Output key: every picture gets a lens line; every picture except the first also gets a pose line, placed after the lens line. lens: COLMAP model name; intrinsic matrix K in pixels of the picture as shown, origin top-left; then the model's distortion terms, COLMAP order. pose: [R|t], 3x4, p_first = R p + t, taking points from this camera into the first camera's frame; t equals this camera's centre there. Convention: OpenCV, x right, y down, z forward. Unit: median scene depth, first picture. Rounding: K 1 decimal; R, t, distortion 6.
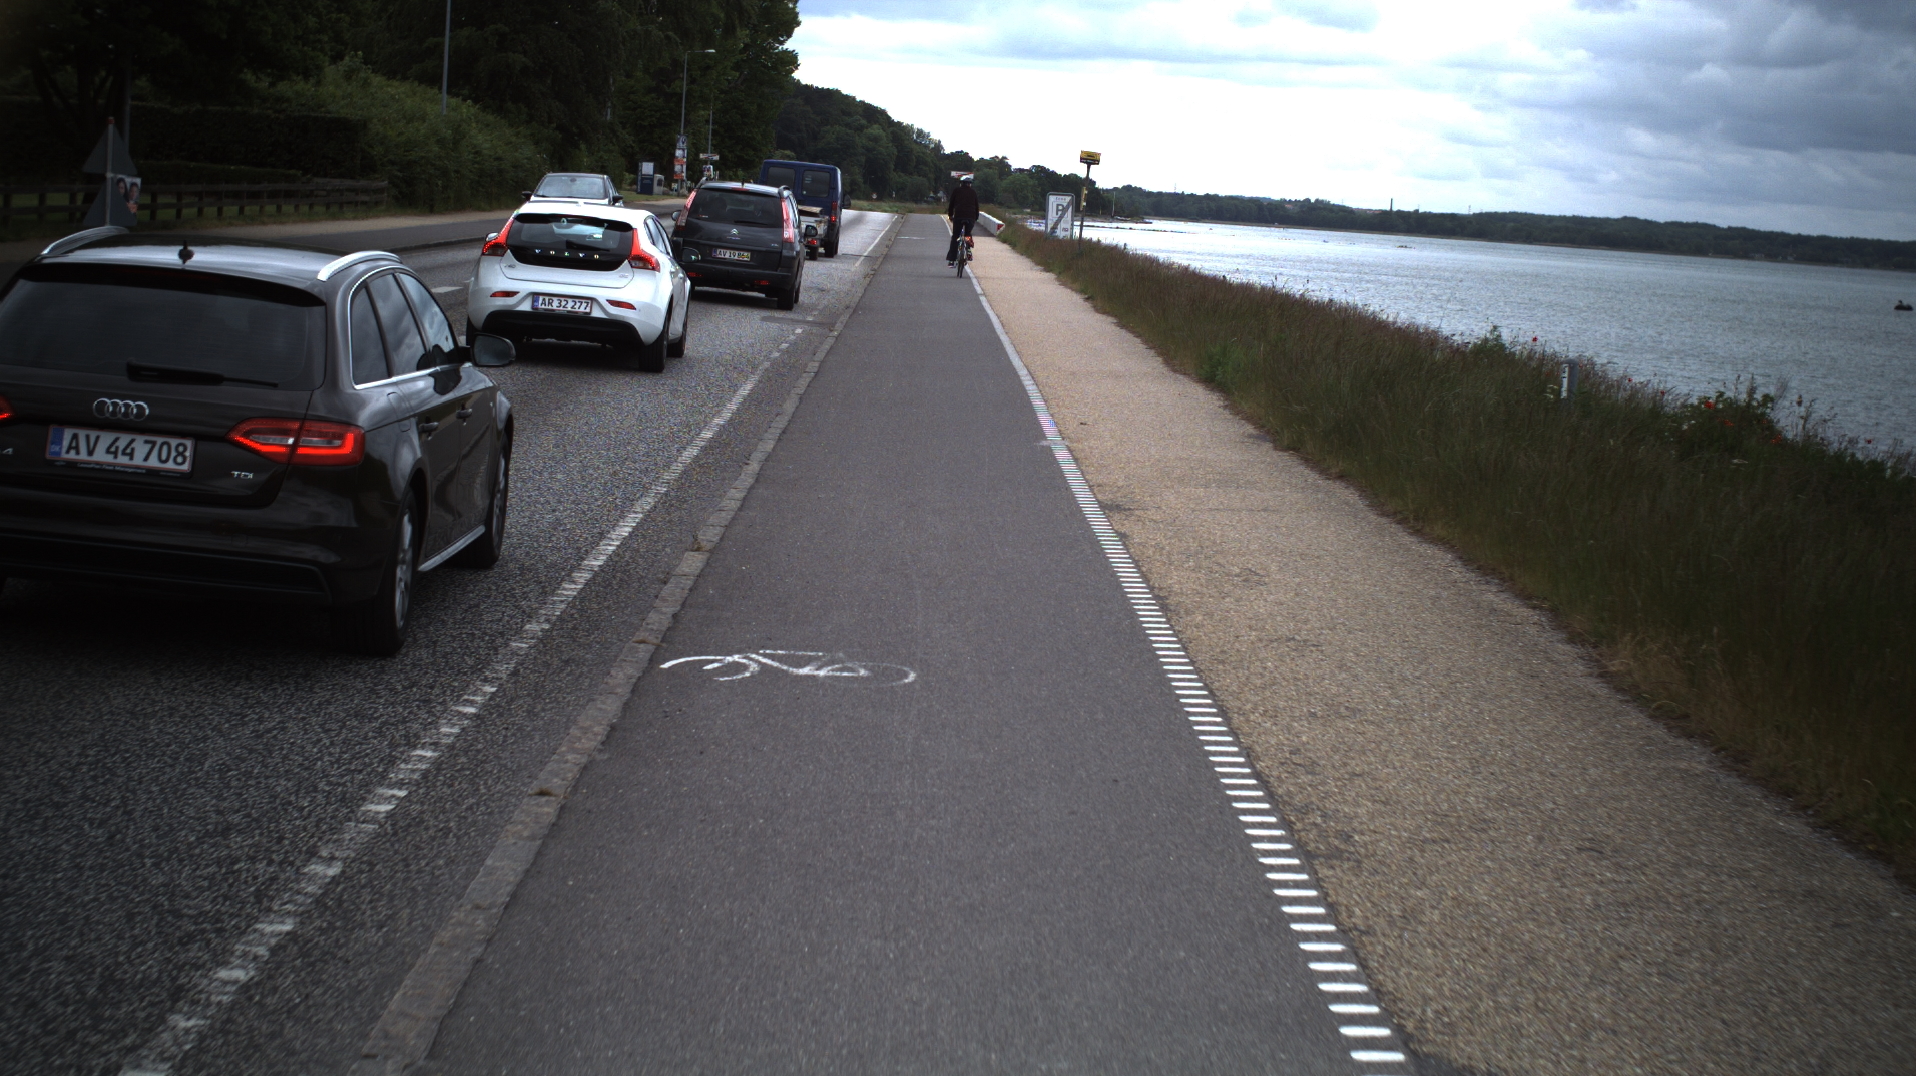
lens RADIAL K [[3040.6, 0, 964.5], [0, 3040.6, 530.9], [0, 0, 1]] dist [-0.228074, 0.000000]
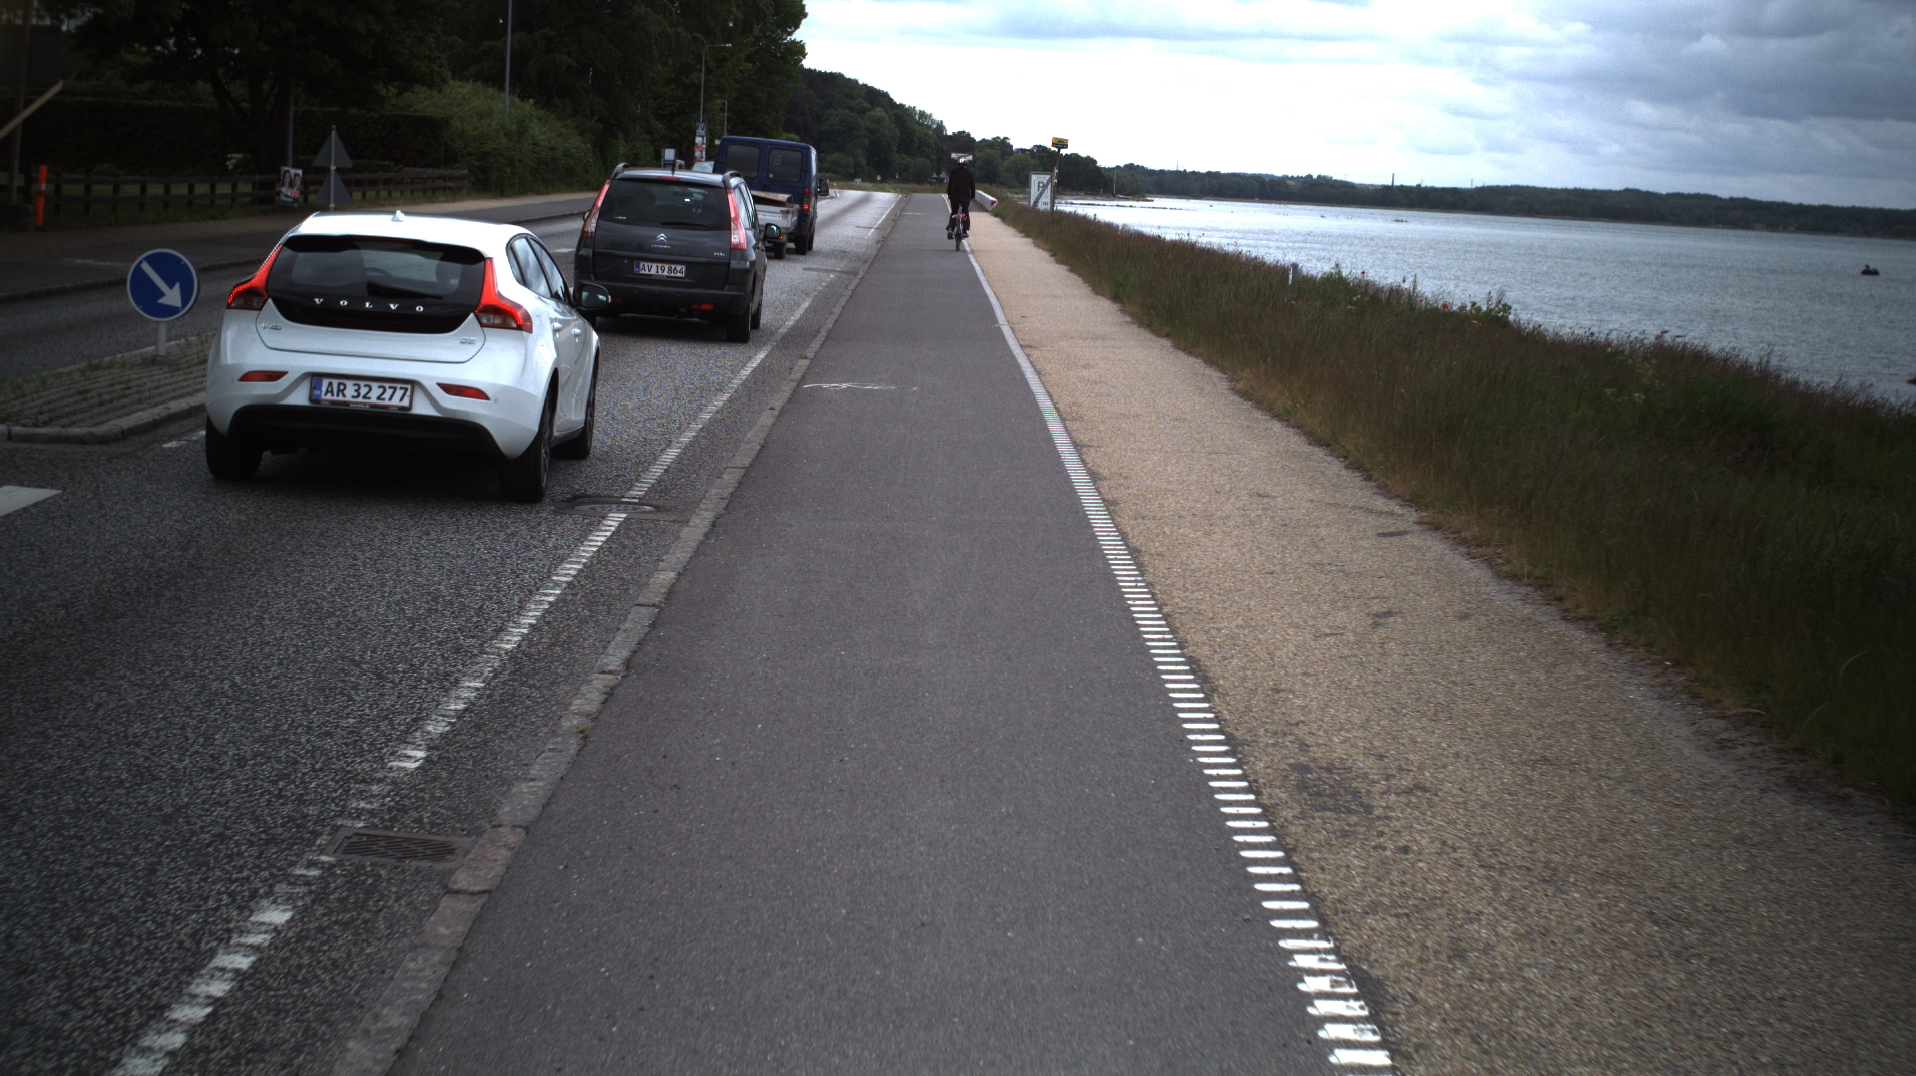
lens RADIAL K [[3040.6, 0, 955.9], [0, 3040.6, 537.2], [0, 0, 1]] dist [-0.228074, 0.000000]
pose [[0.999900, -0.013058, -0.005423, 0.002768], [0.013103, 0.999878, 0.008458, 0.016477], [0.005312, -0.008528, 0.999950, -0.147447]]
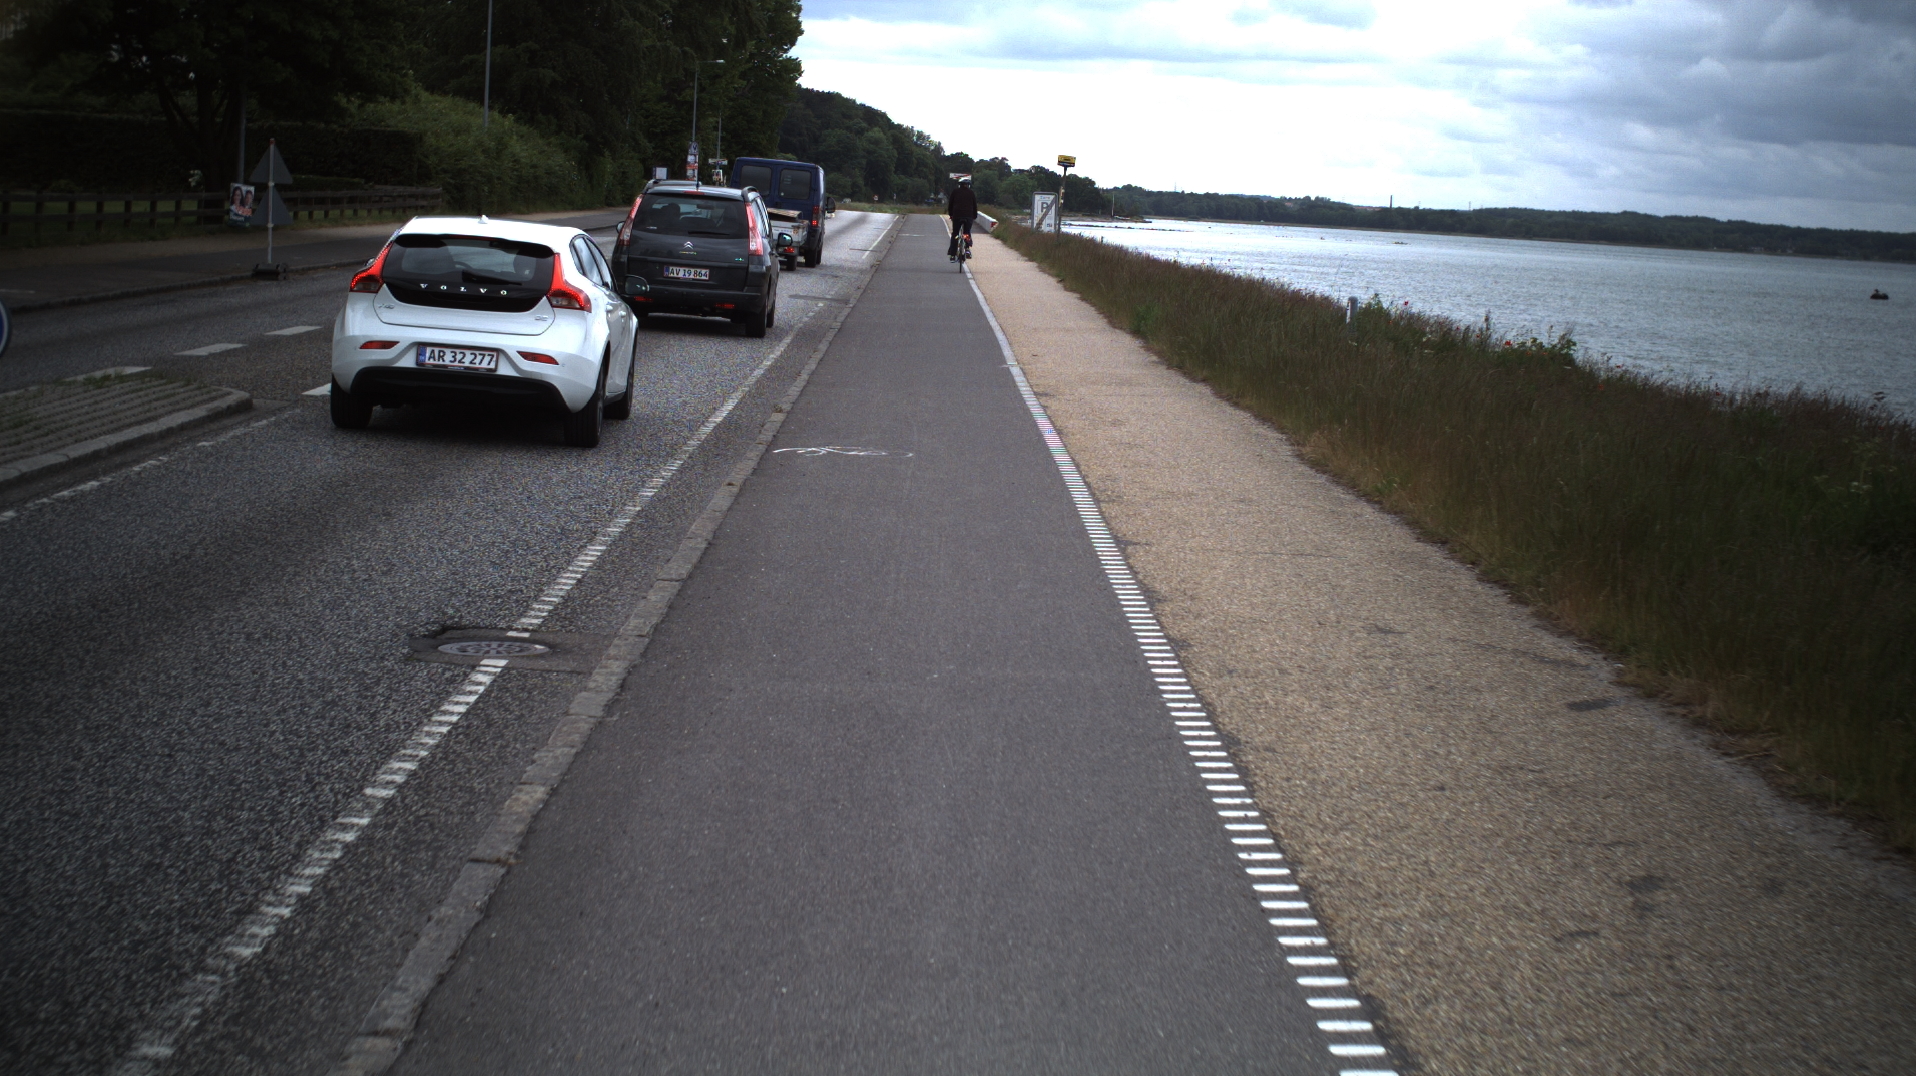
lens RADIAL K [[3040.6, 0, 961.2], [0, 3040.6, 539.3], [0, 0, 1]] dist [-0.228074, 0.000000]
pose [[0.999948, -0.009915, -0.002496, 0.002022], [0.009921, 0.999948, 0.002357, 0.011285], [0.002473, -0.002381, 0.999994, -0.098395]]
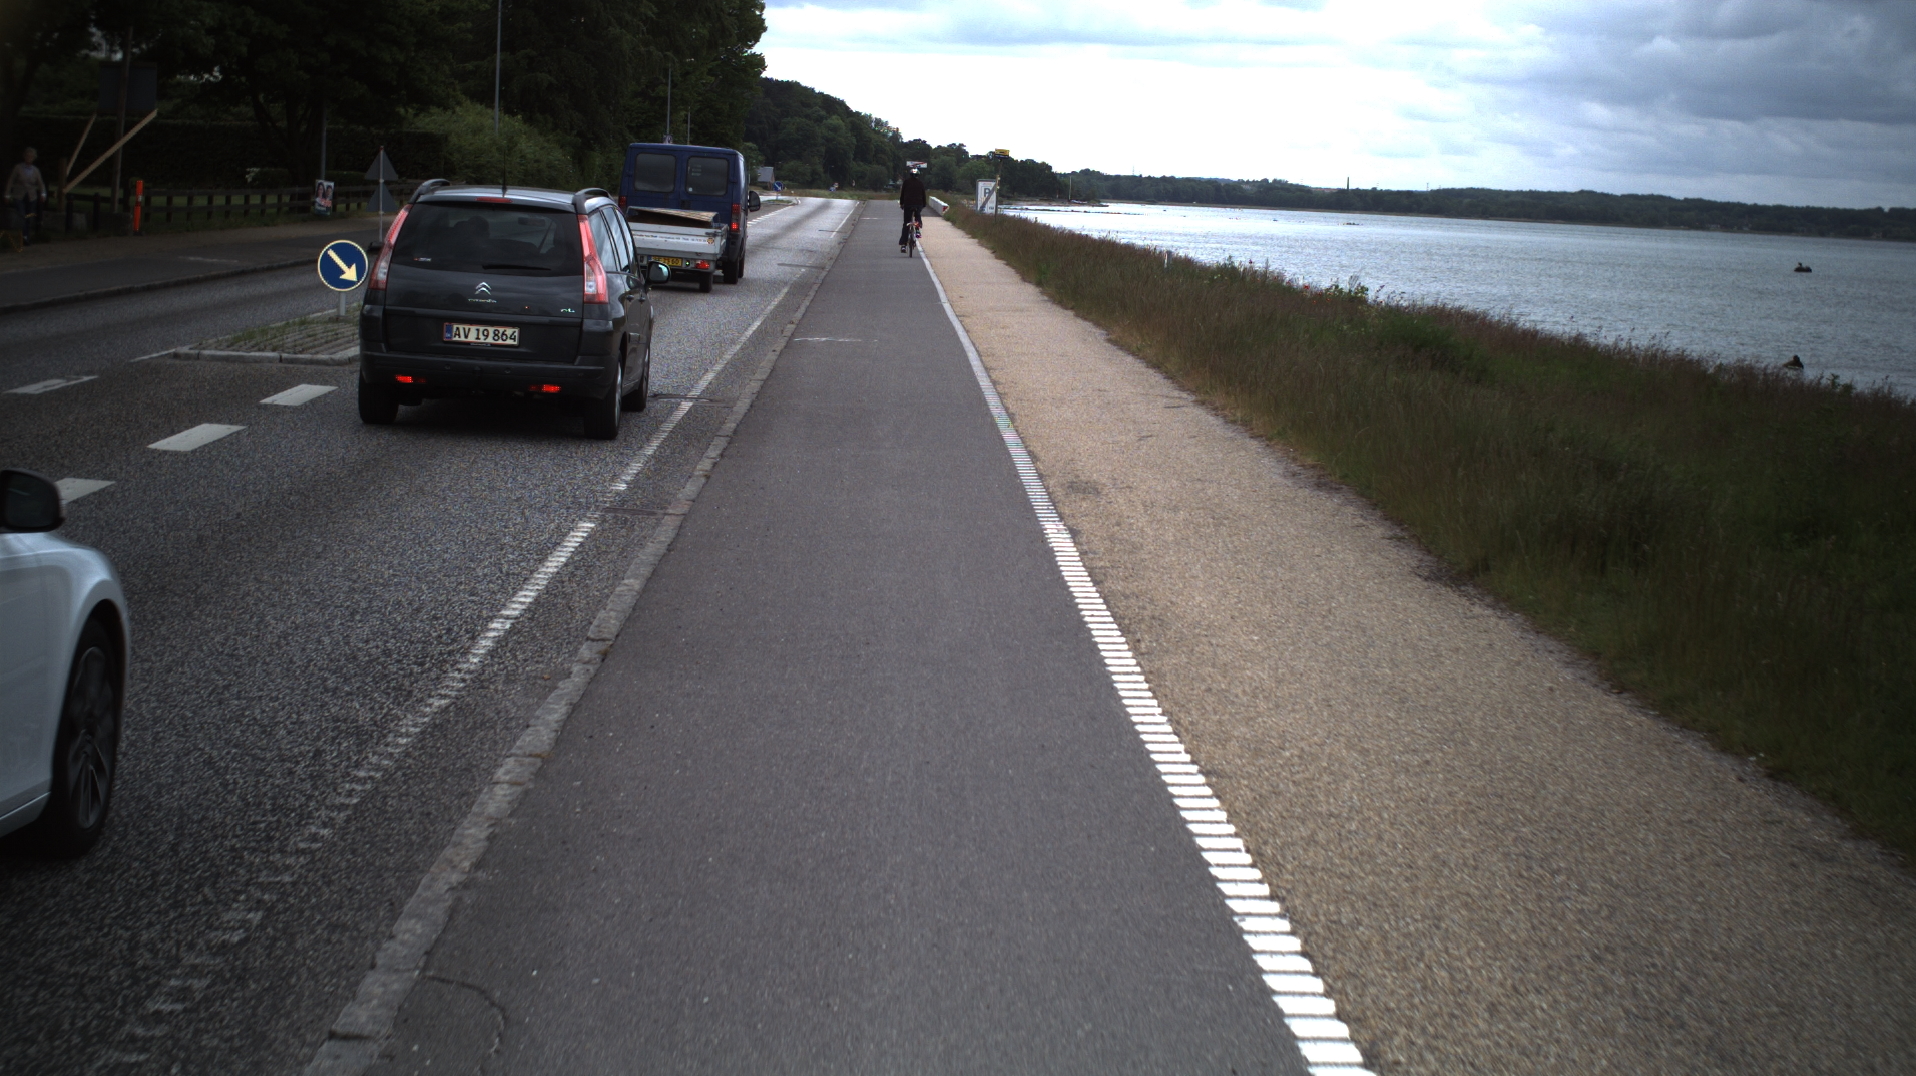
lens RADIAL K [[3040.6, 0, 946.6], [0, 3040.6, 543.8], [0, 0, 1]] dist [-0.228074, 0.000000]
pose [[0.999760, -0.021349, 0.004892, 0.004164], [0.021307, 0.999736, 0.008608, 0.027093], [-0.005075, -0.008502, 0.999951, -0.245900]]
